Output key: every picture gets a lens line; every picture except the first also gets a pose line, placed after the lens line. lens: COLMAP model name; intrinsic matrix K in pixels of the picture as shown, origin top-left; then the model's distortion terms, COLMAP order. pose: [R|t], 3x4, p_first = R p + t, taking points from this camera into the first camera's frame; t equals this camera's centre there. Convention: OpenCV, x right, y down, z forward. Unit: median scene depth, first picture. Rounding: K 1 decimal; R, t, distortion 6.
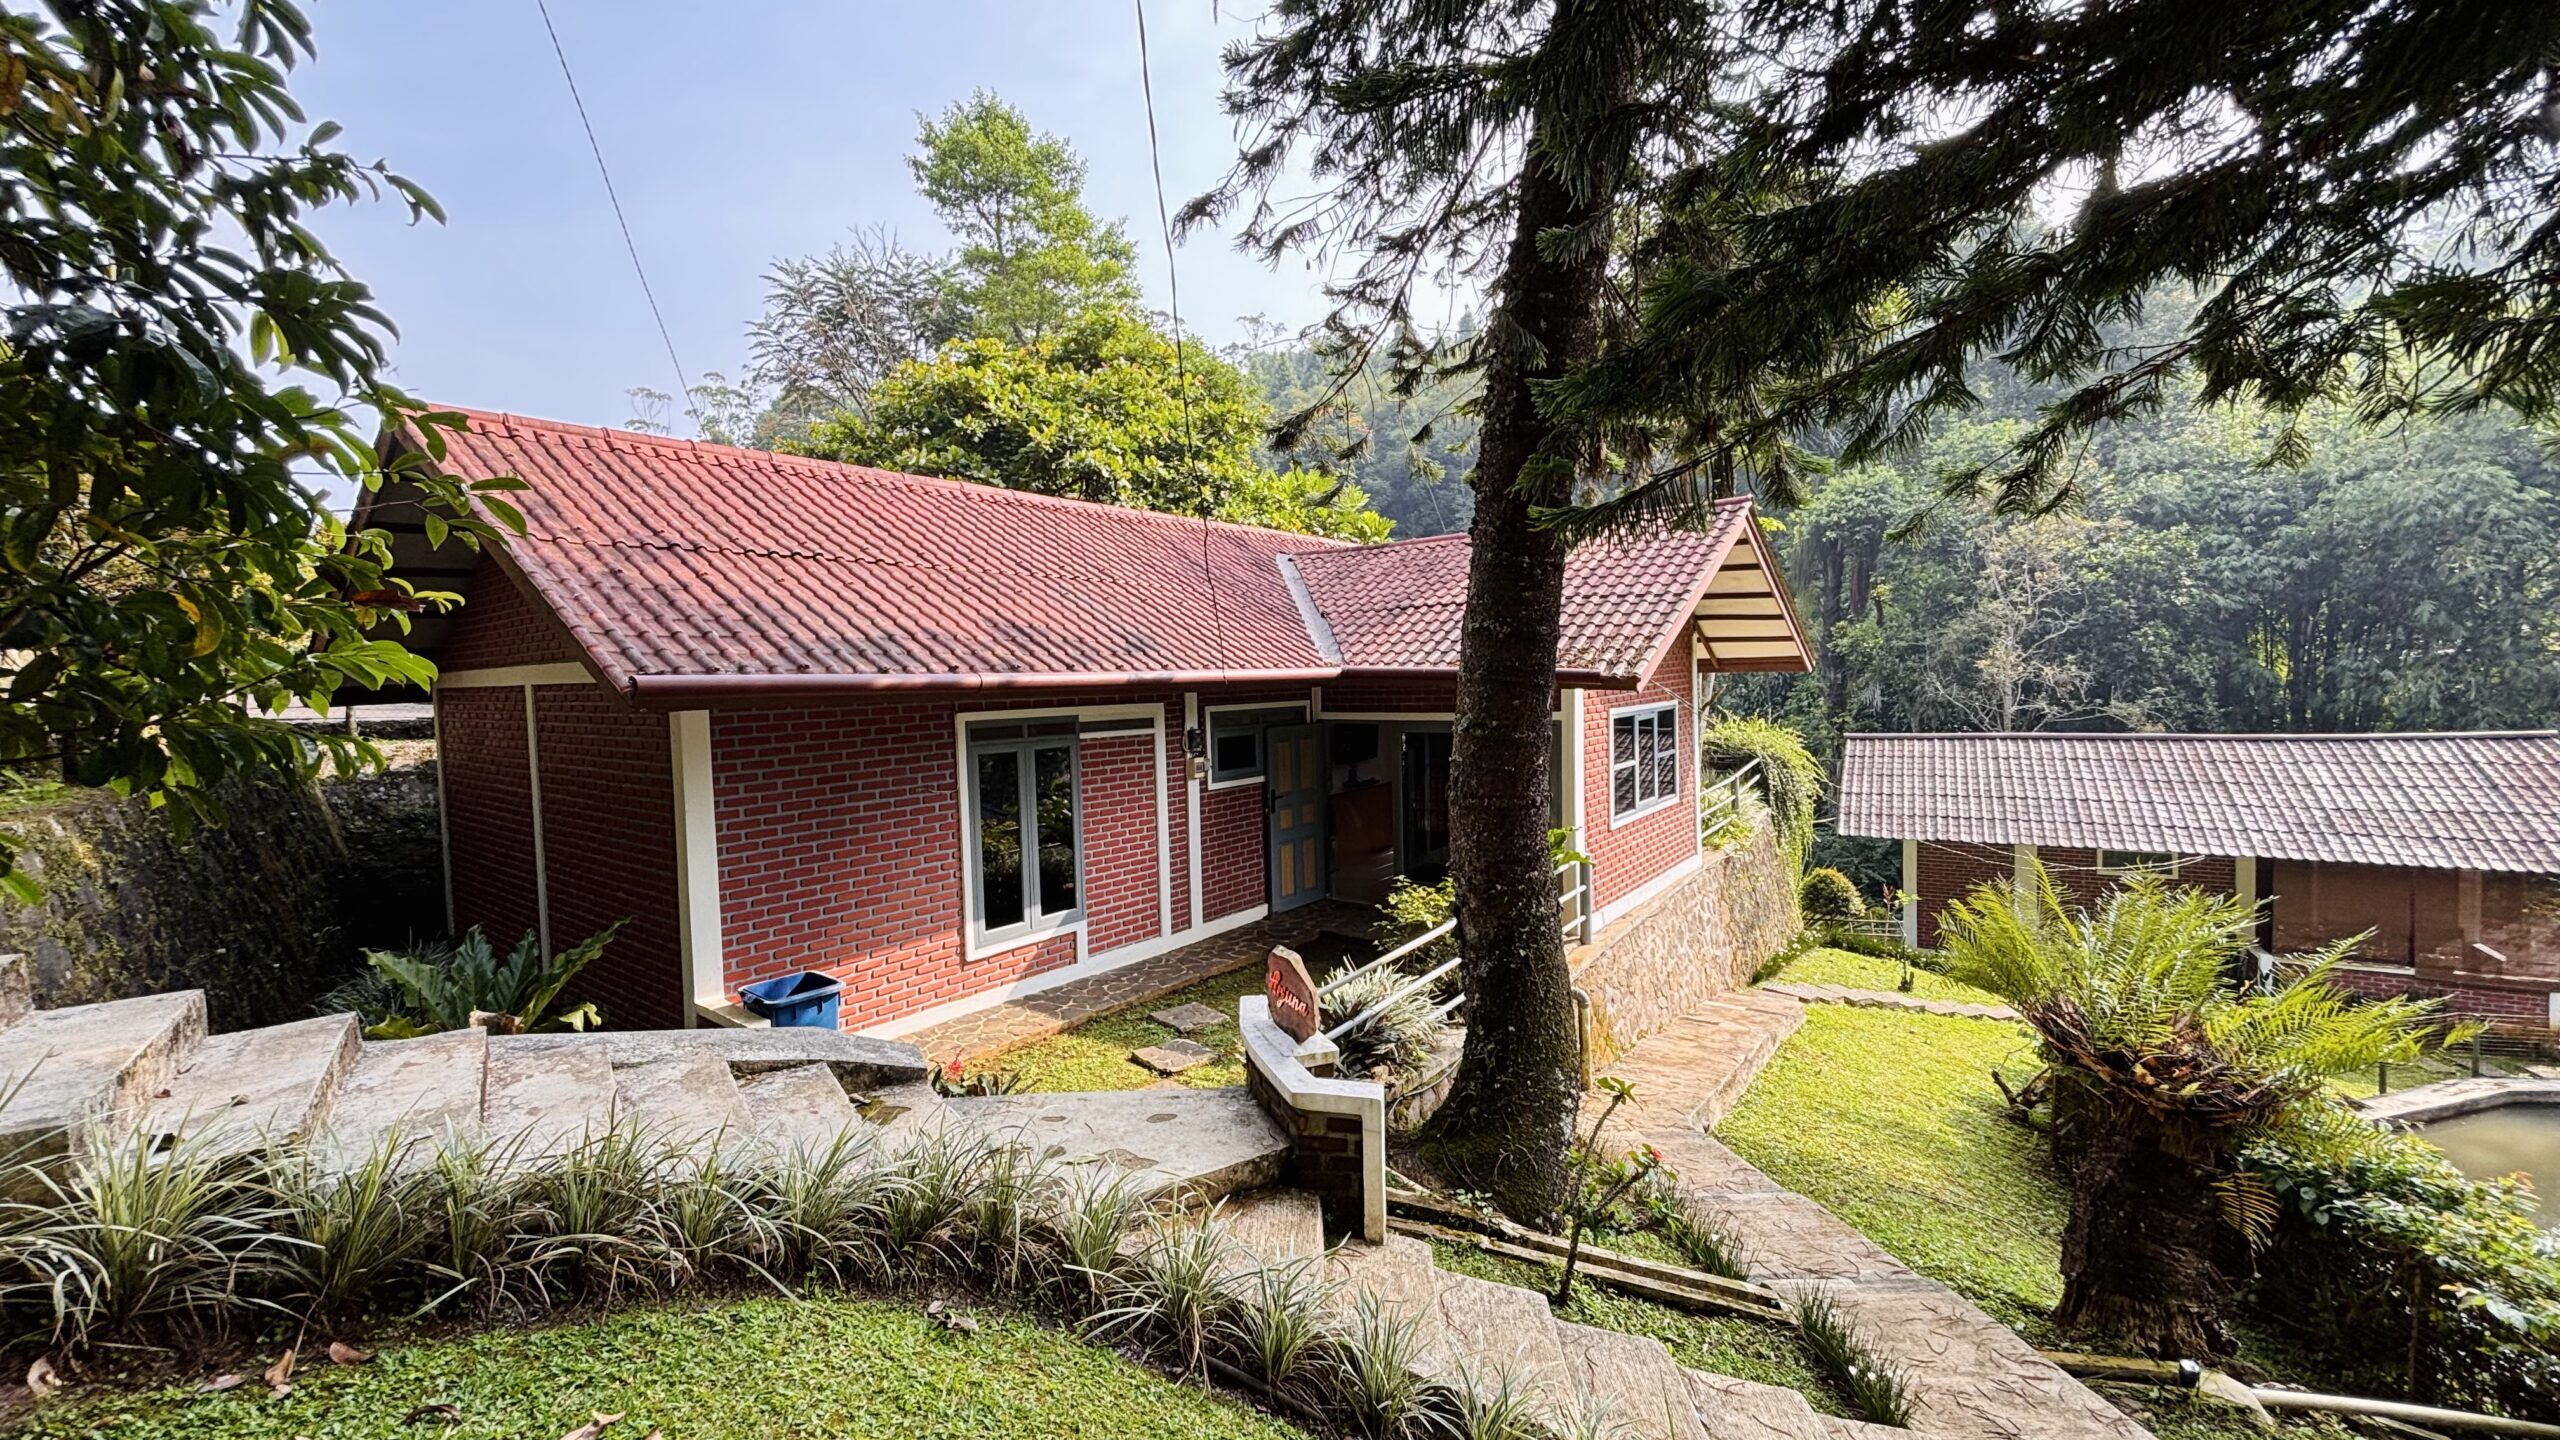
lens RADIAL K [[1028.7, 0, 1274.6], [0, 1028.7, 720.7], [0, 0, 1]] dist [0.004433, -0.001930]
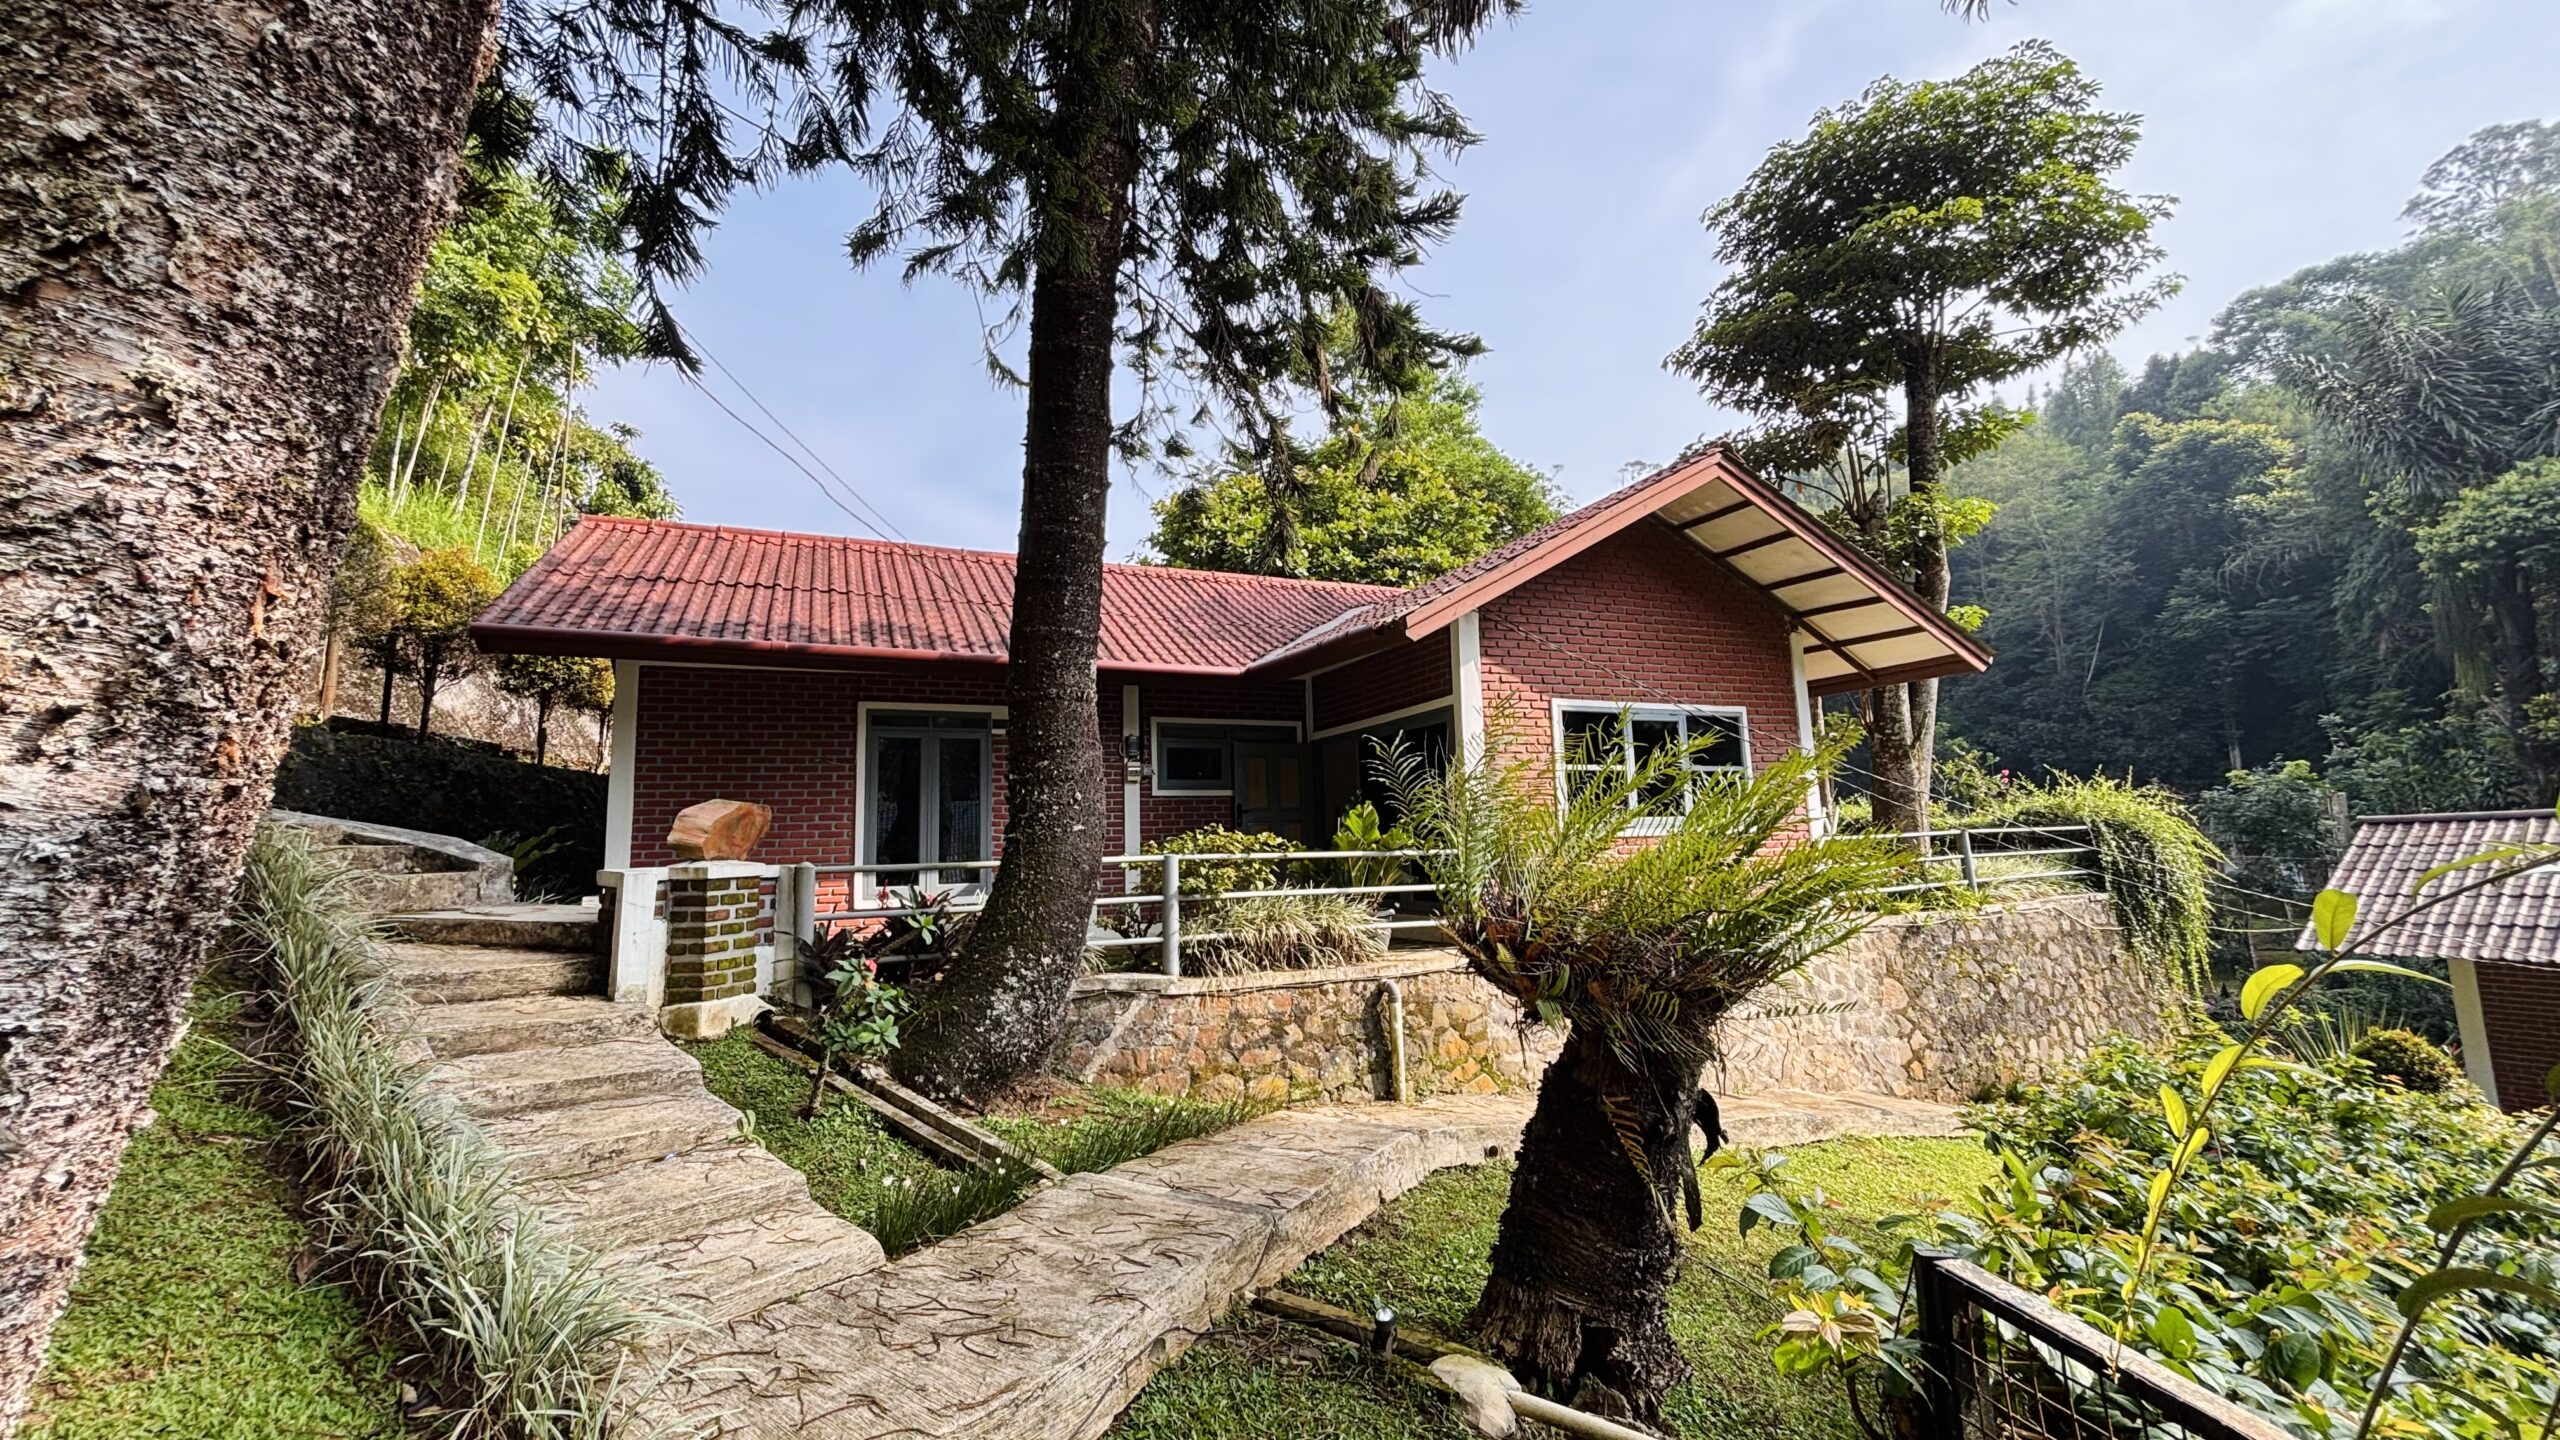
lens RADIAL K [[1028.7, 0, 1274.6], [0, 1028.7, 720.7], [0, 0, 1]] dist [0.004433, -0.001930]
pose [[0.880773, -0.058280, -0.469938, 0.696246], [-0.017606, 0.987681, -0.155486, 0.195390], [0.473211, 0.145221, 0.868897, 0.166974]]
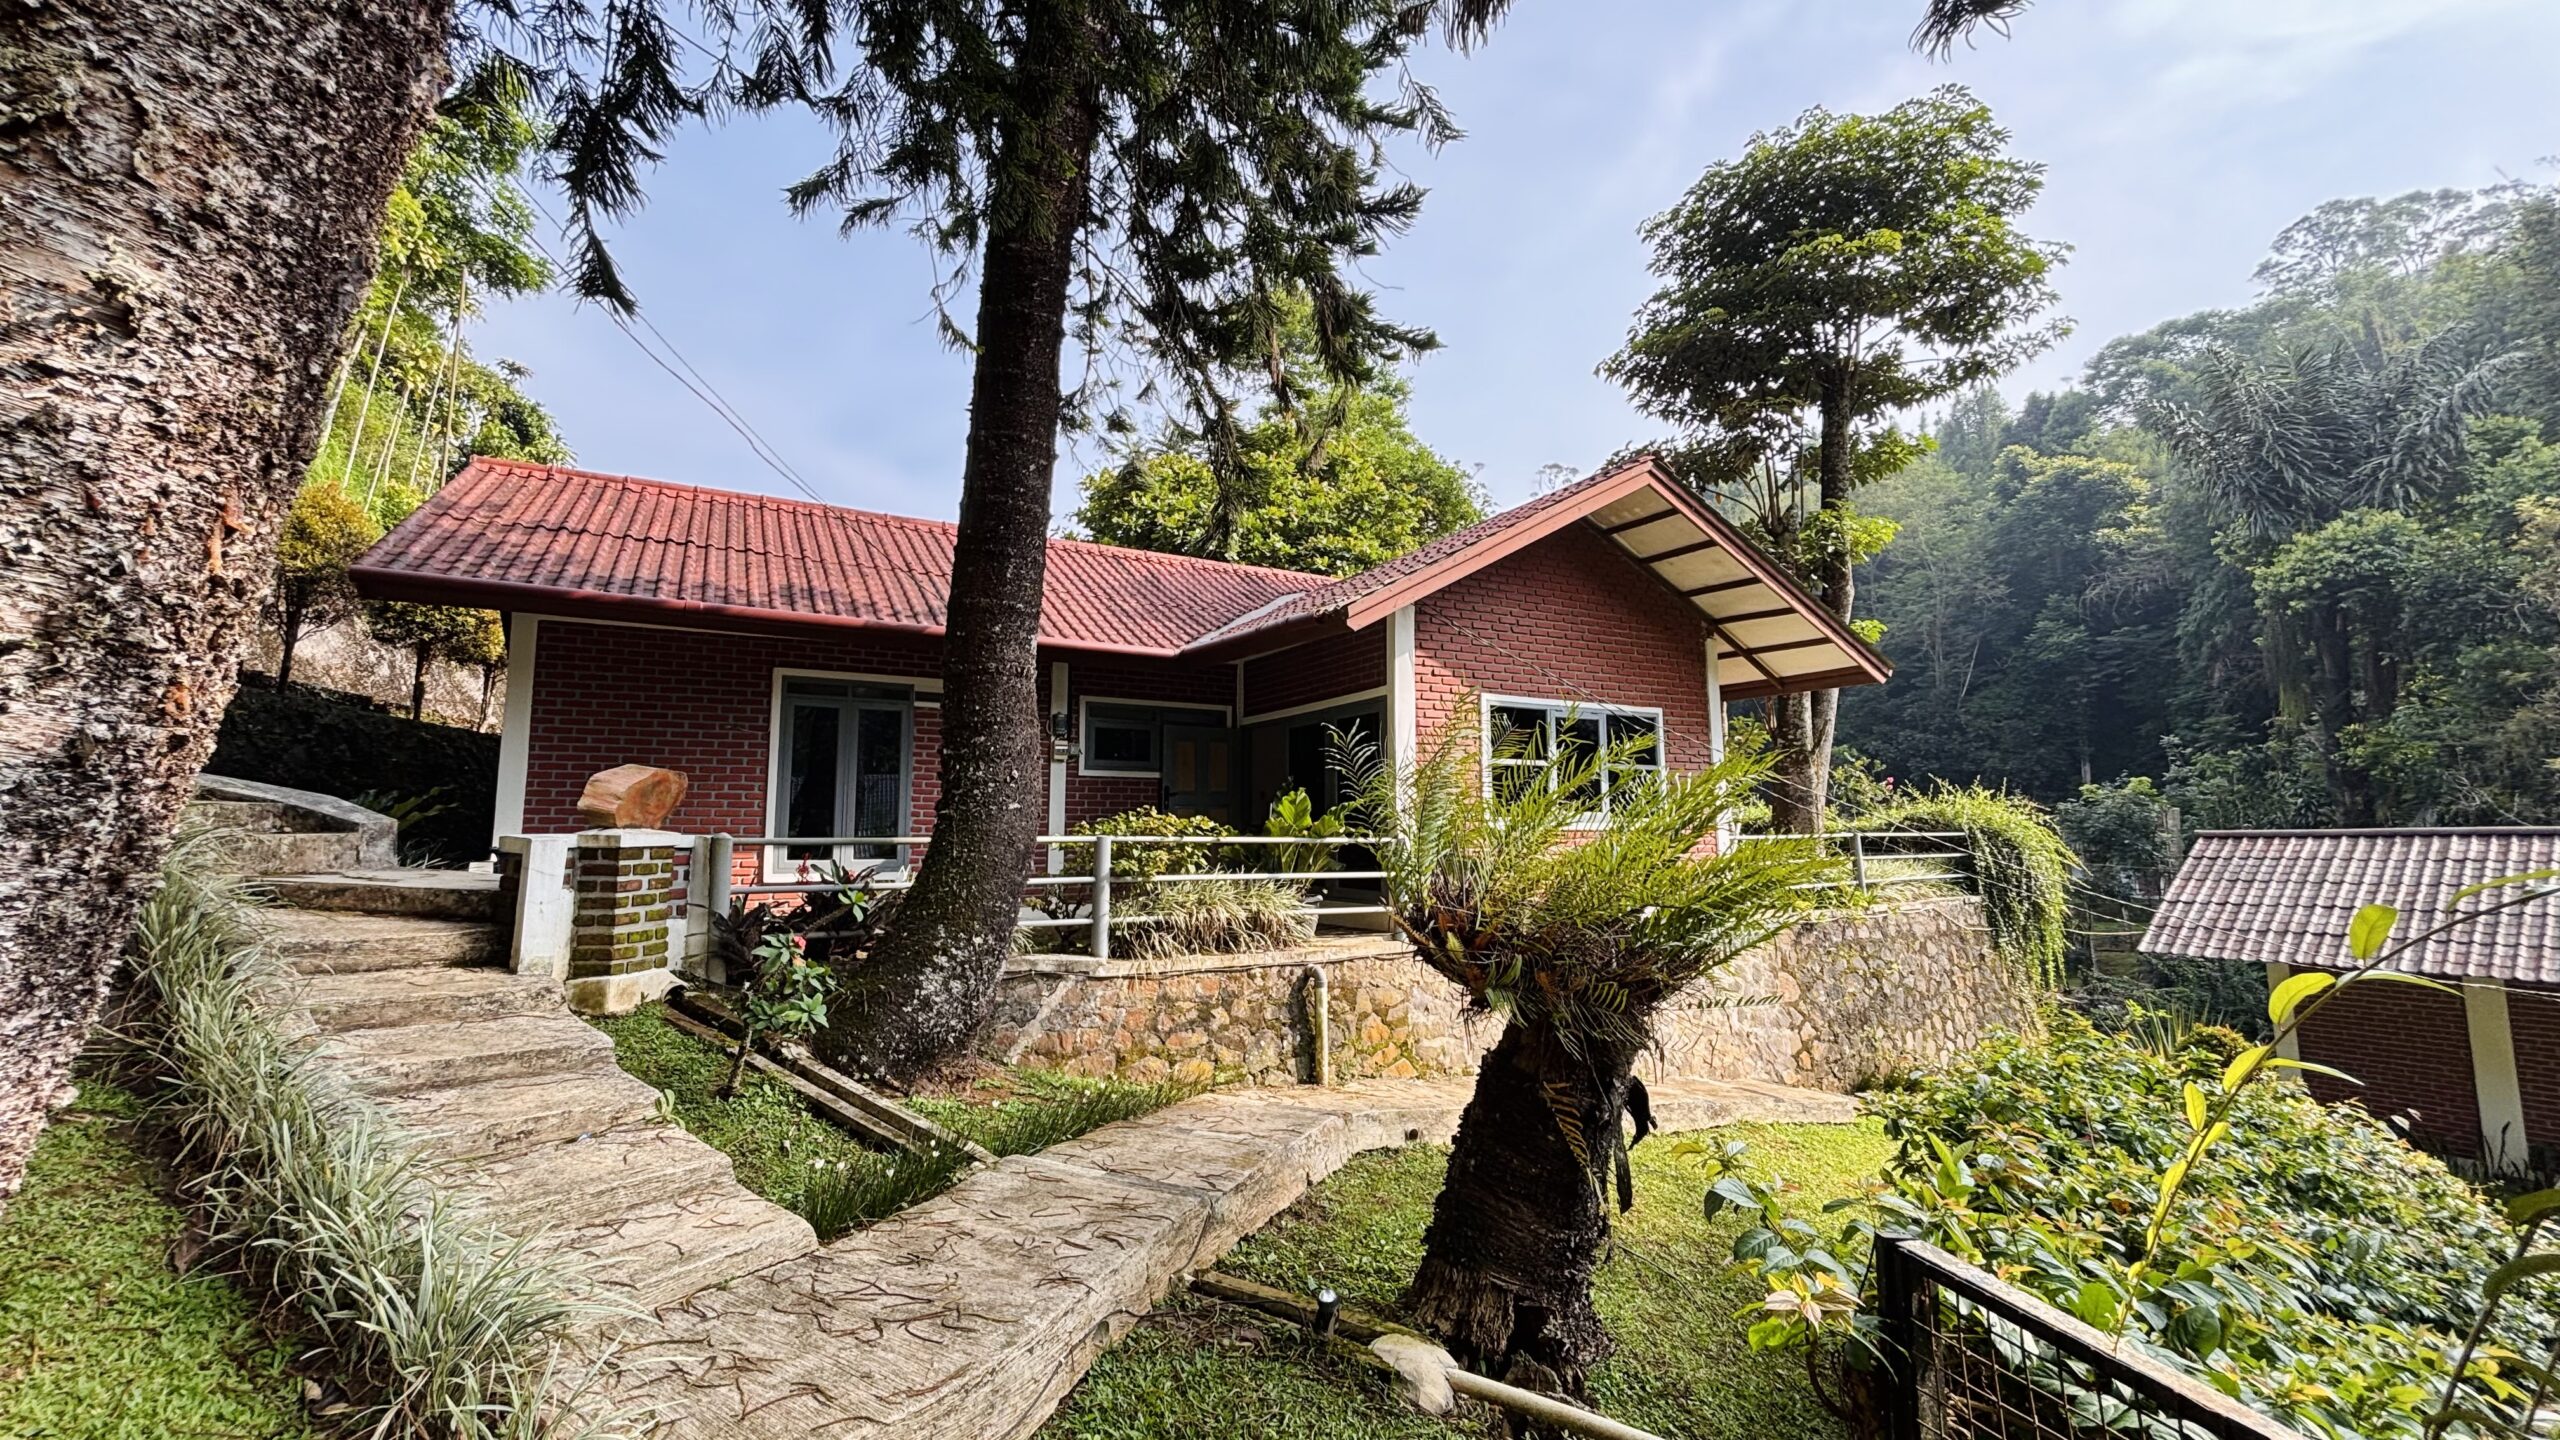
lens RADIAL K [[1028.7, 0, 1274.6], [0, 1028.7, 720.7], [0, 0, 1]] dist [0.004433, -0.001930]
pose [[0.918485, -0.017567, -0.395065, 0.676454], [-0.042641, 0.988789, -0.143103, 0.195584], [0.393150, 0.148284, 0.907439, 0.158511]]
